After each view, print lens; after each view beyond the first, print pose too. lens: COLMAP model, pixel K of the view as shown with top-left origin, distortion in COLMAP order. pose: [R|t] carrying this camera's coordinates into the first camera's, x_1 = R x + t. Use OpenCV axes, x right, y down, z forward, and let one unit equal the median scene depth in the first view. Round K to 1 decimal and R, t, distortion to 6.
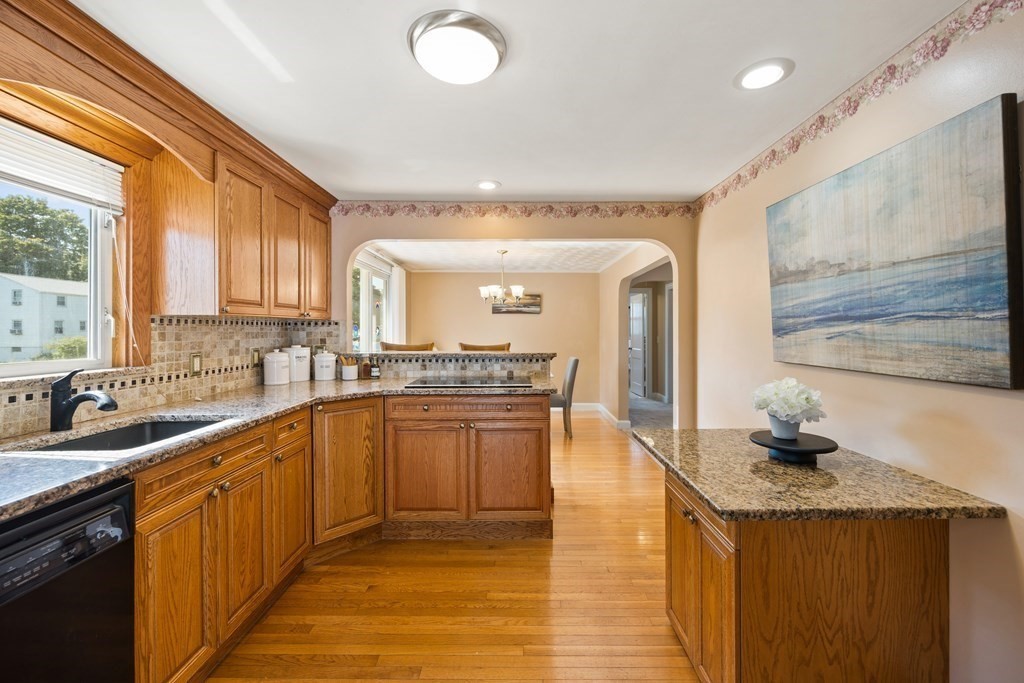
lens RADIAL K [[425.1, 0, 512.0], [0, 425.1, 341.5], [0, 0, 1]] dist [0.000757, 0.000054]
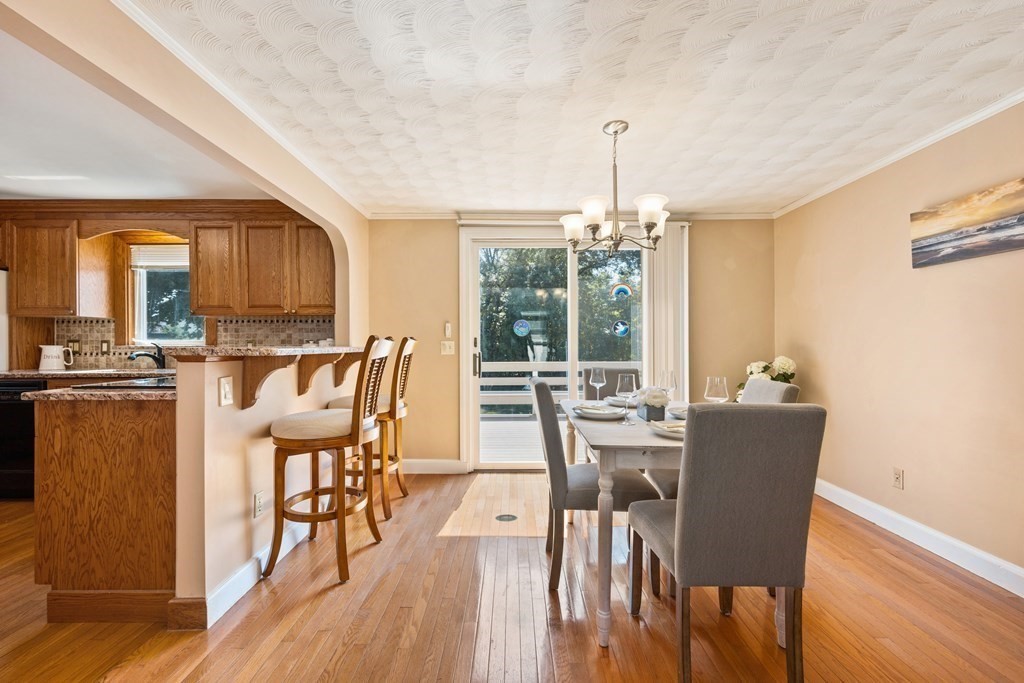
lens RADIAL K [[425.1, 0, 512.0], [0, 425.1, 341.5], [0, 0, 1]] dist [0.000757, 0.000054]
pose [[0.008082, -0.004221, -0.999958, 0.800906], [-0.025713, 0.999660, -0.004428, 0.010886], [0.999637, 0.025748, 0.007971, 1.801286]]
